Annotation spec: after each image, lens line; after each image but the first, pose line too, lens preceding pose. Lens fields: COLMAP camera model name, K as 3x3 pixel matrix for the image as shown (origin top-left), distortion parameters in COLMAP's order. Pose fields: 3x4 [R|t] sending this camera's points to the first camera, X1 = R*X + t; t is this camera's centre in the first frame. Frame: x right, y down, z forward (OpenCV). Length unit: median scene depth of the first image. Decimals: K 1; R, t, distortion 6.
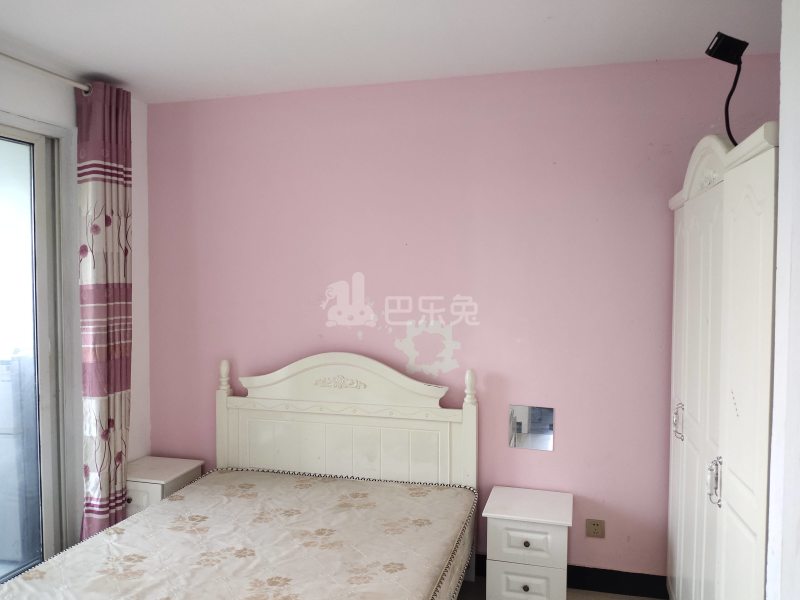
lens RADIAL K [[636.9, 0, 394.3], [0, 636.9, 300.1], [0, 0, 1]] dist [0.048531, -0.103165]
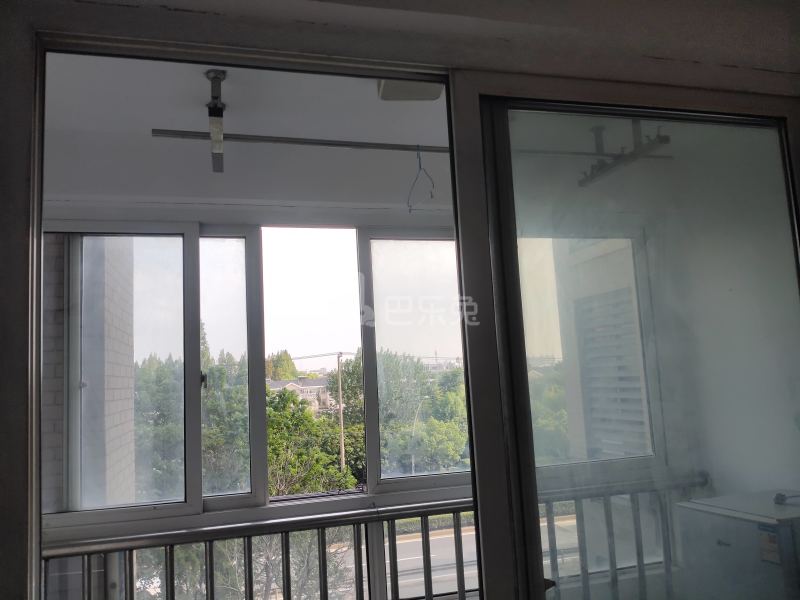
lens RADIAL K [[636.9, 0, 394.4], [0, 636.9, 305.0], [0, 0, 1]] dist [0.048531, -0.103165]
pose [[0.515244, -0.118971, -0.848746, -0.296078], [0.017114, 0.991549, -0.128598, -0.029341], [0.856872, 0.051734, 0.512926, 0.450519]]
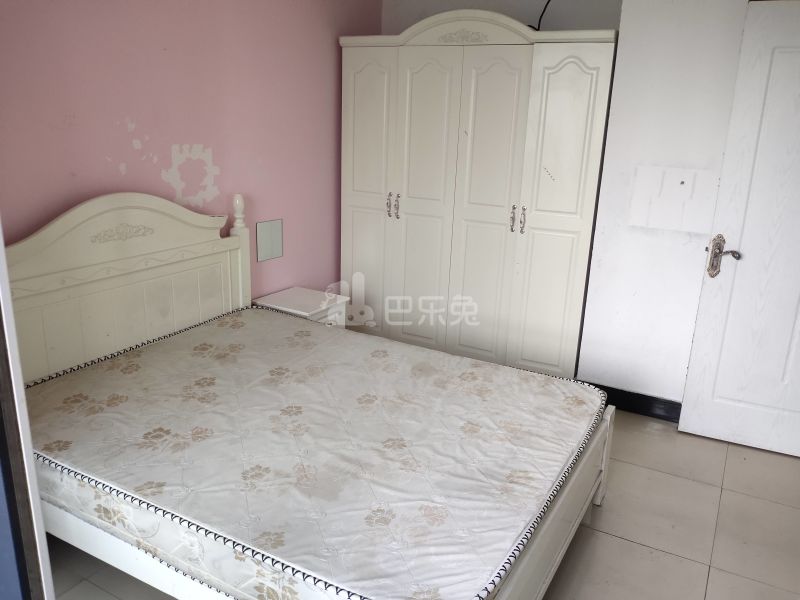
lens RADIAL K [[636.9, 0, 399.9], [0, 636.9, 300.8], [0, 0, 1]] dist [0.048531, -0.103165]
pose [[0.233630, -0.267409, 0.934831, -0.800102], [0.006039, 0.961819, 0.273620, -0.001290], [-0.972307, -0.058281, 0.226324, 0.523854]]
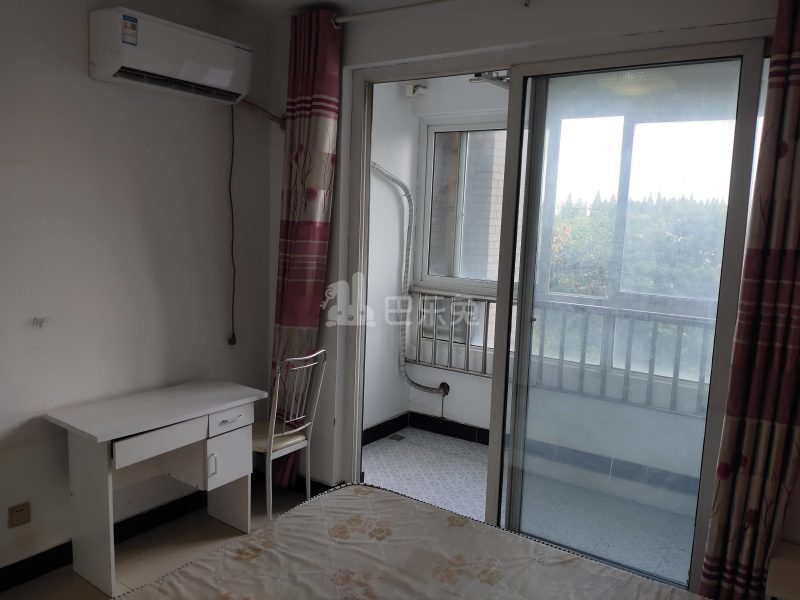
lens RADIAL K [[636.9, 0, 395.3], [0, 636.9, 296.2], [0, 0, 1]] dist [0.048531, -0.103165]
pose [[-0.326307, 0.103563, -0.939573, 0.280685], [-0.074334, 0.988091, 0.134727, -0.037630], [0.942336, 0.113805, -0.314723, 0.859198]]
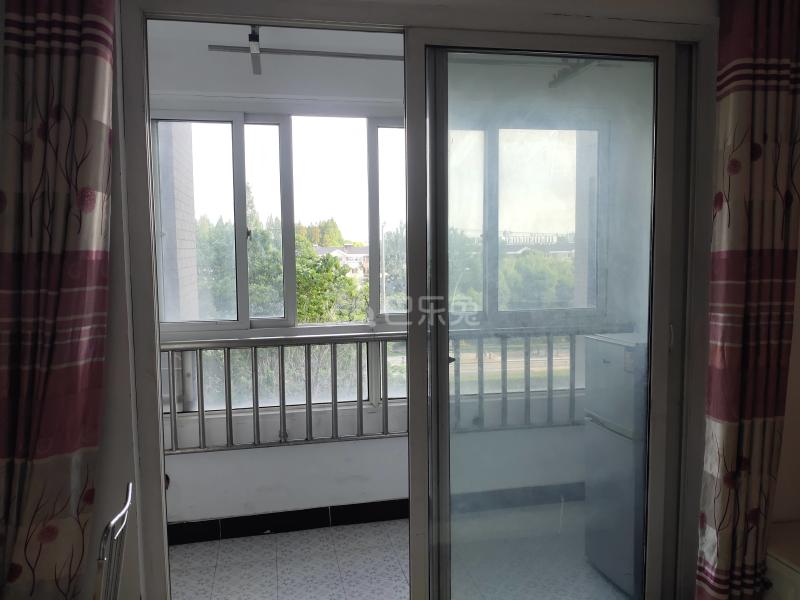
lens RADIAL K [[636.9, 0, 395.1], [0, 636.9, 302.3], [0, 0, 1]] dist [0.048531, -0.103165]
pose [[0.454640, 0.072682, -0.887705, -0.034799], [-0.023721, 0.997299, 0.069506, -0.009664], [0.890359, -0.010543, 0.455136, 0.389819]]
